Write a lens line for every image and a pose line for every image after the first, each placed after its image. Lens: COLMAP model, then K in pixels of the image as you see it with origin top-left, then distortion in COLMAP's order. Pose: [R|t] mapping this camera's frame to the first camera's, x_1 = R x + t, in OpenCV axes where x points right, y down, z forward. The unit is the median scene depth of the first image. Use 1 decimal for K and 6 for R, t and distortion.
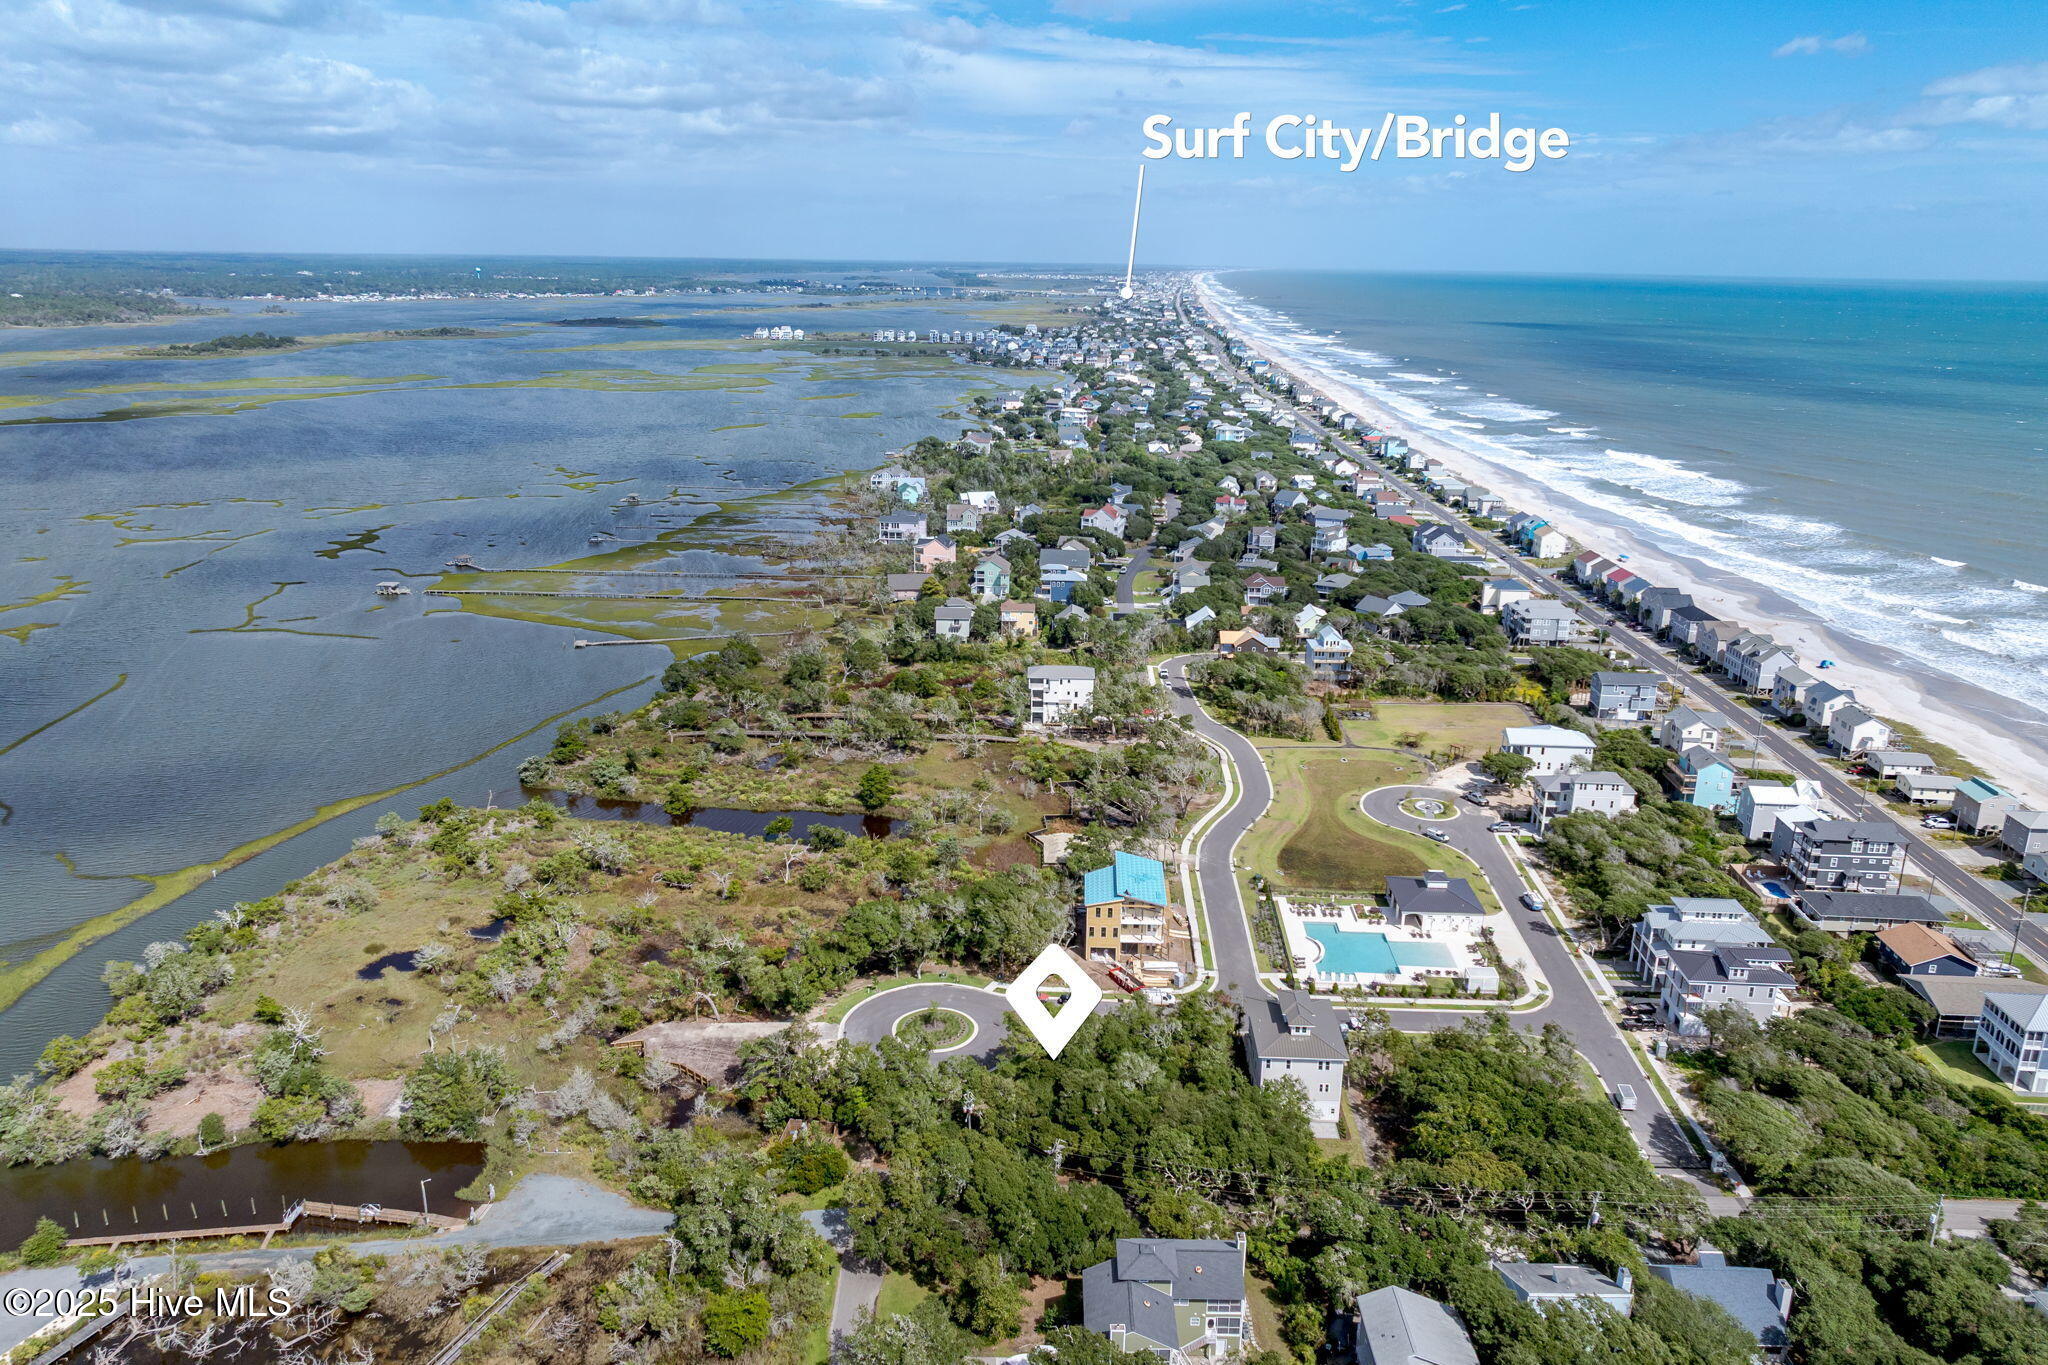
lens RADIAL K [[1443.7, 0, 1029.8], [0, 1443.7, 626.3], [0, 0, 1]] dist [-0.008643, 0.008497]
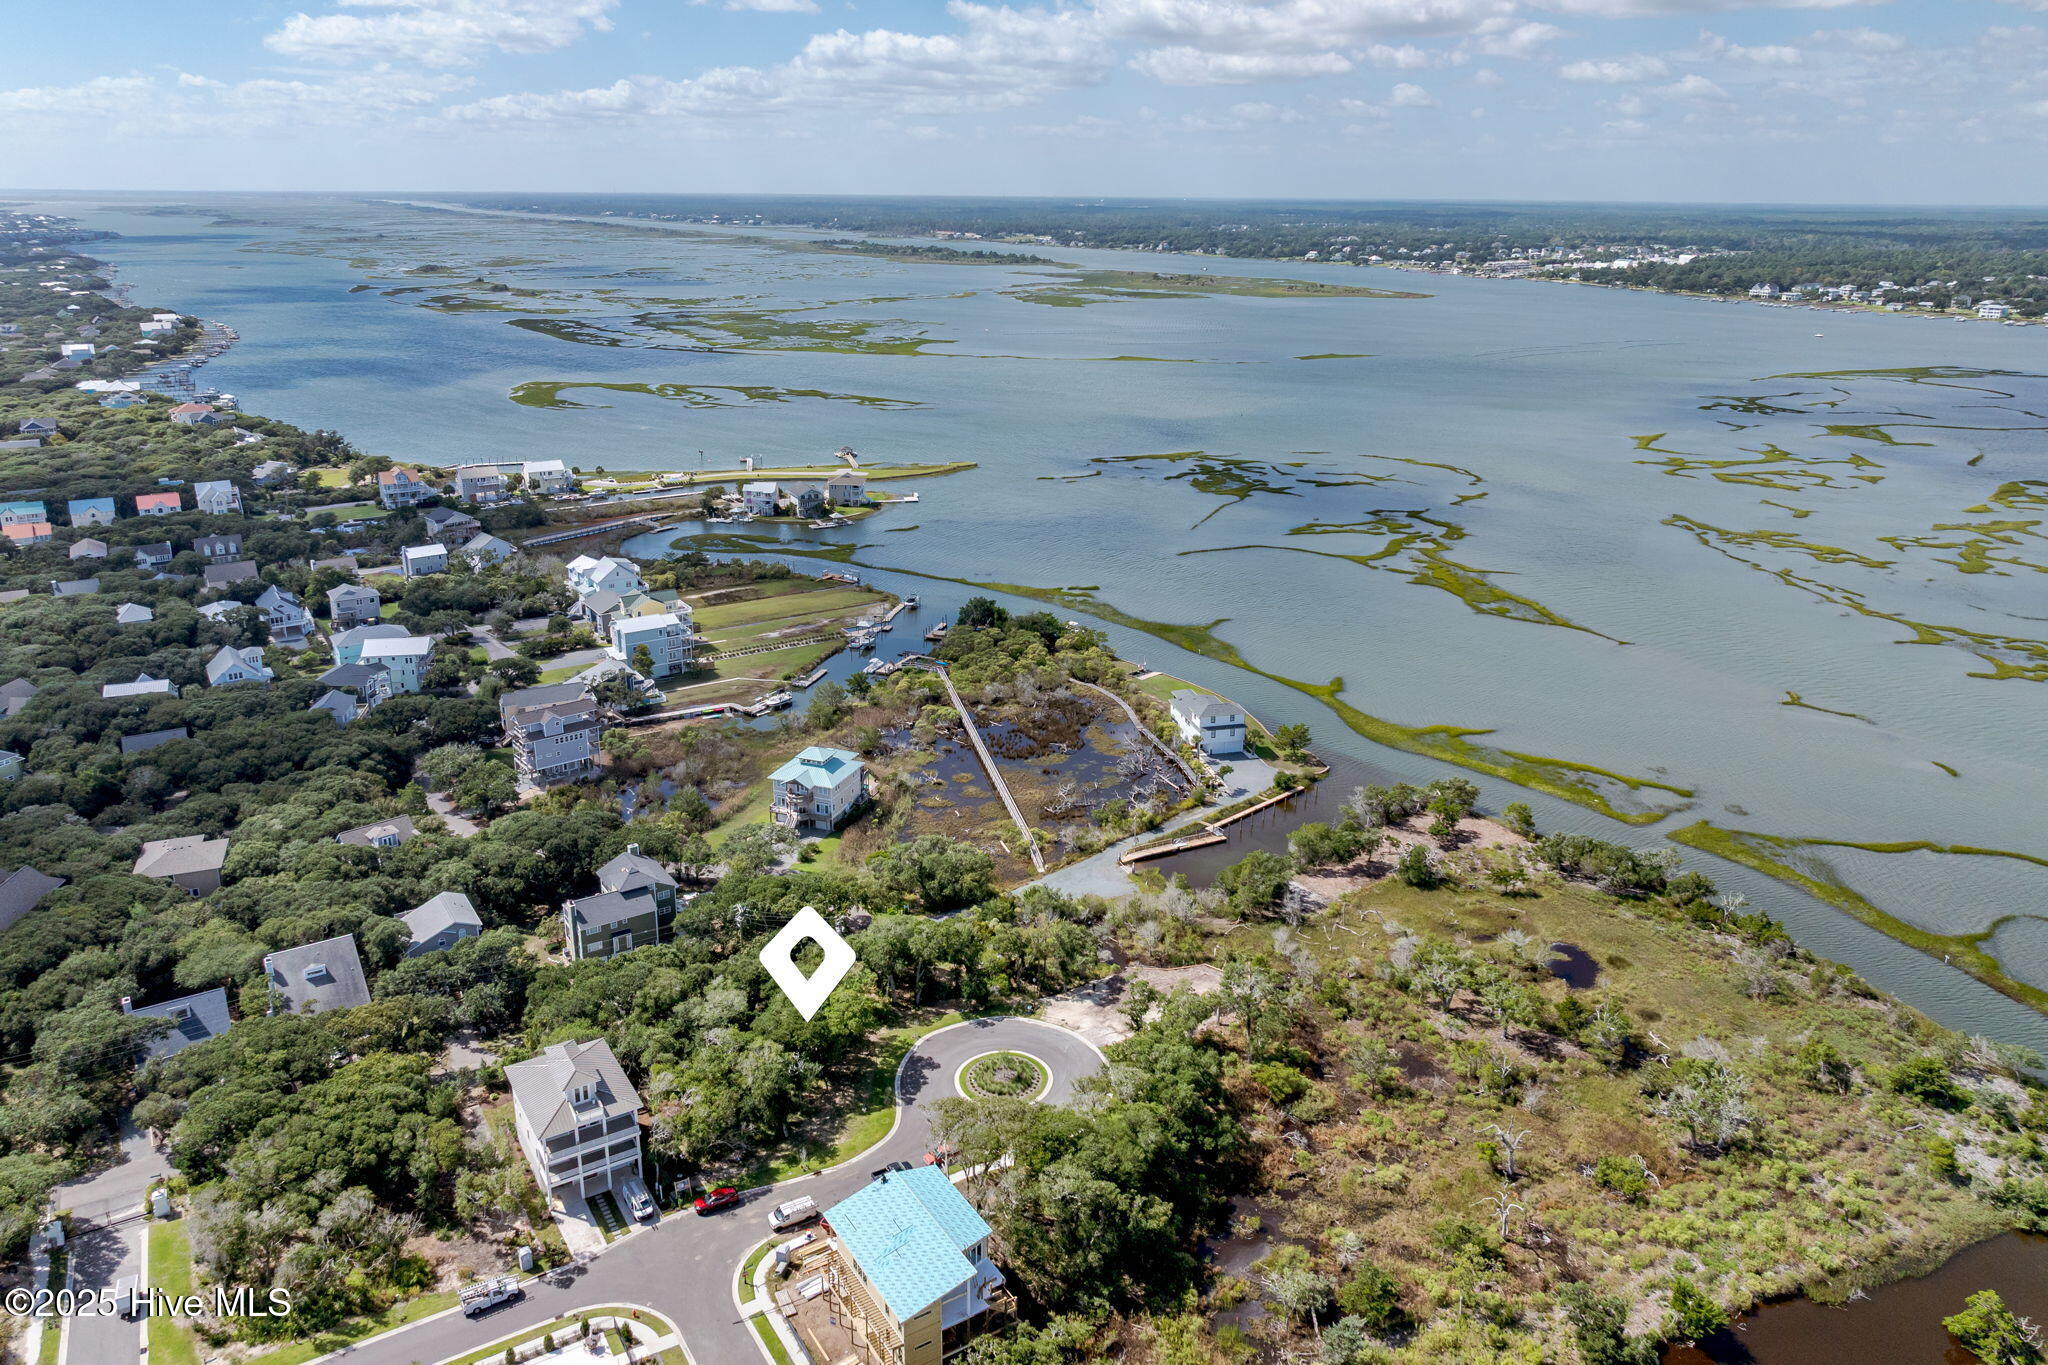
lens RADIAL K [[1411.6, 0, 1010.1], [0, 1411.6, 650.4], [0, 0, 1]] dist [-0.004720, -0.006422]
pose [[-0.833163, 0.151585, -0.531847, 0.149080], [-0.155219, 0.858948, 0.487971, -0.155881], [0.530797, 0.489112, -0.692115, 0.649514]]
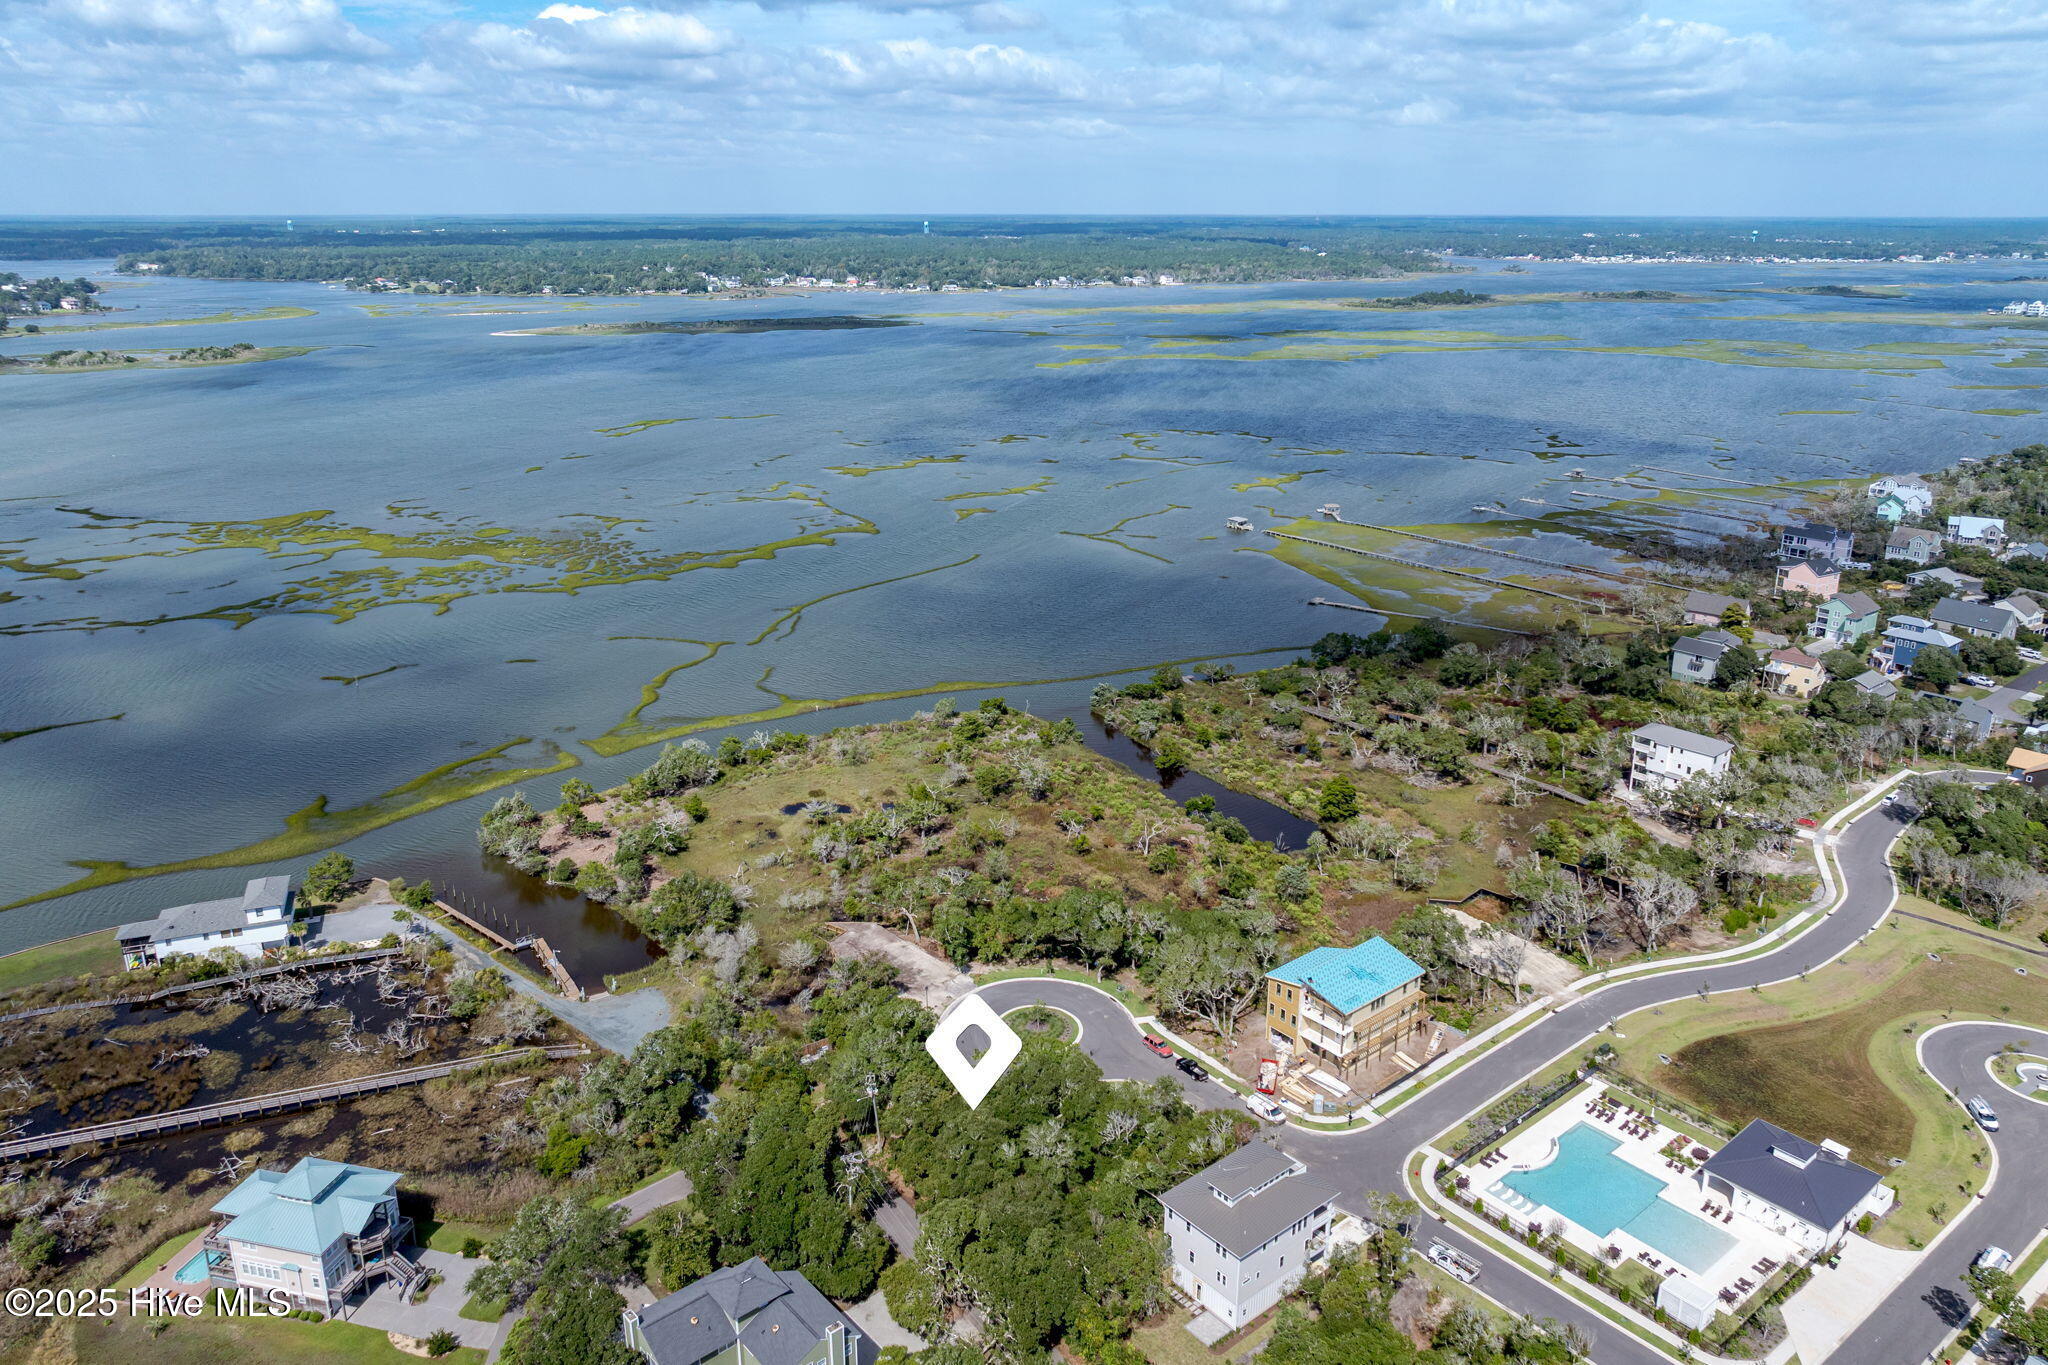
lens RADIAL K [[1443.7, 0, 1029.8], [0, 1443.7, 626.3], [0, 0, 1]] dist [-0.008643, 0.008497]
pose [[0.664271, 0.194476, -0.721750, 0.246118], [-0.177272, 0.979003, 0.100638, -0.031416], [0.726167, 0.061095, 0.684798, 0.149417]]
